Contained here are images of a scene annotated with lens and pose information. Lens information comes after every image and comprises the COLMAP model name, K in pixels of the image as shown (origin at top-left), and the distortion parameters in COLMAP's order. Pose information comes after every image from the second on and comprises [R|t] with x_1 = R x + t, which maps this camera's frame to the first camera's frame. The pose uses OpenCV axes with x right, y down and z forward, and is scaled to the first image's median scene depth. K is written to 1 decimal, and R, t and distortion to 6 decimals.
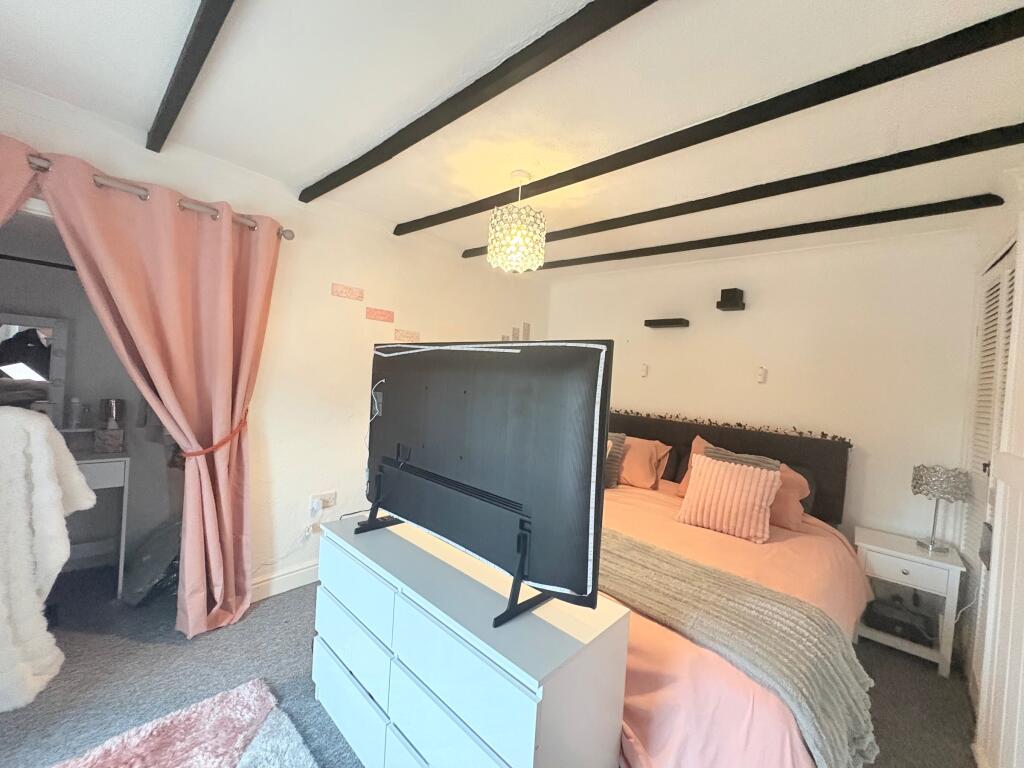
lens RADIAL K [[407.9, 0, 510.6], [0, 407.9, 384.3], [0, 0, 1]] dist [-0.000806, -0.000173]
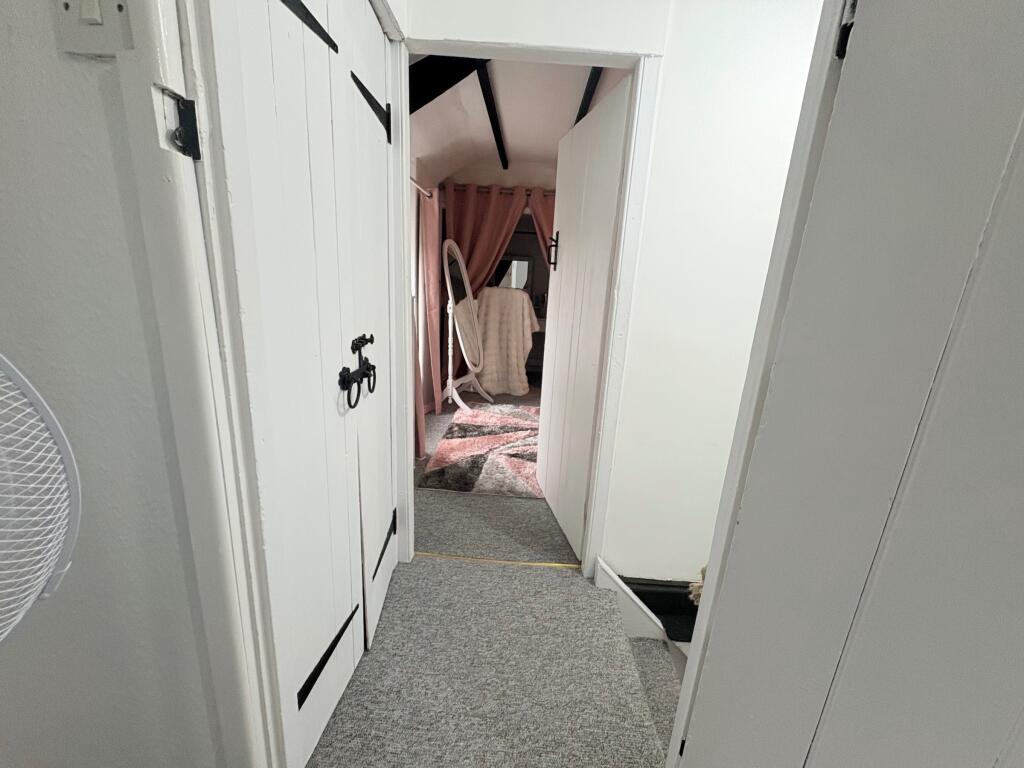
lens RADIAL K [[407.9, 0, 510.6], [0, 407.9, 384.3], [0, 0, 1]] dist [-0.000806, -0.000173]
pose [[0.648923, 0.146837, -0.746551, 0.793984], [-0.017319, 0.983797, 0.178446, 0.173127], [0.760657, -0.102868, 0.640952, -0.784539]]
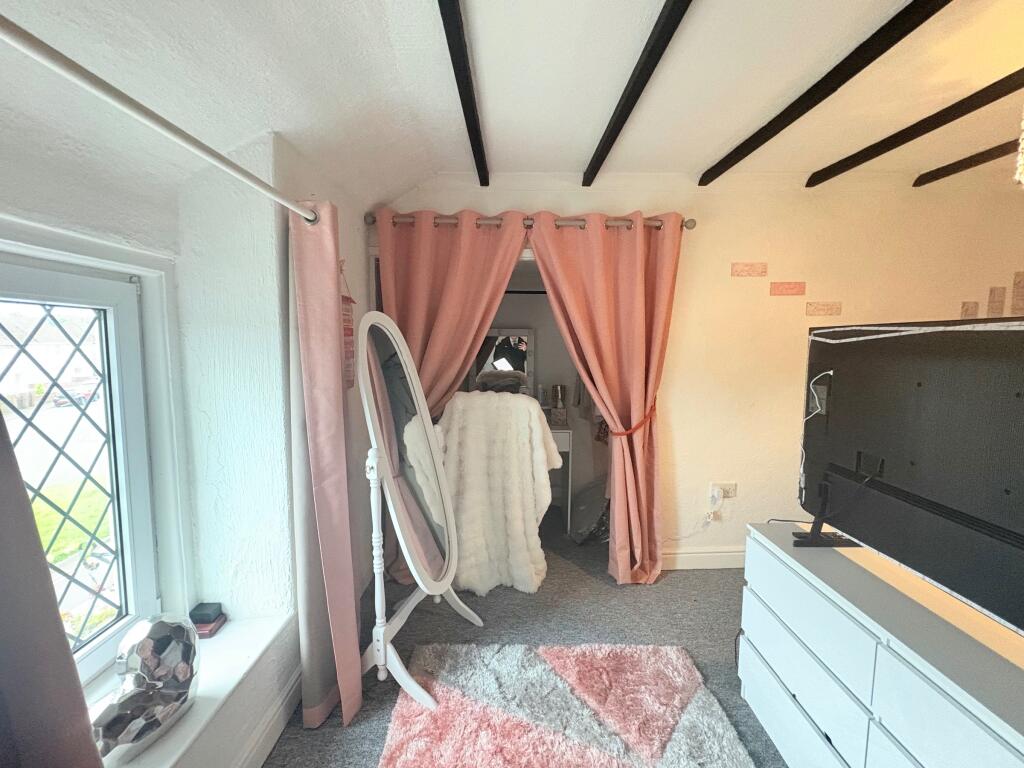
lens RADIAL K [[407.9, 0, 510.6], [0, 407.9, 384.3], [0, 0, 1]] dist [-0.000806, -0.000173]
pose [[0.677575, 0.007915, -0.735411, -0.134021], [0.033133, 0.998598, 0.041274, -0.038030], [0.734707, -0.052332, 0.676363, -0.033533]]
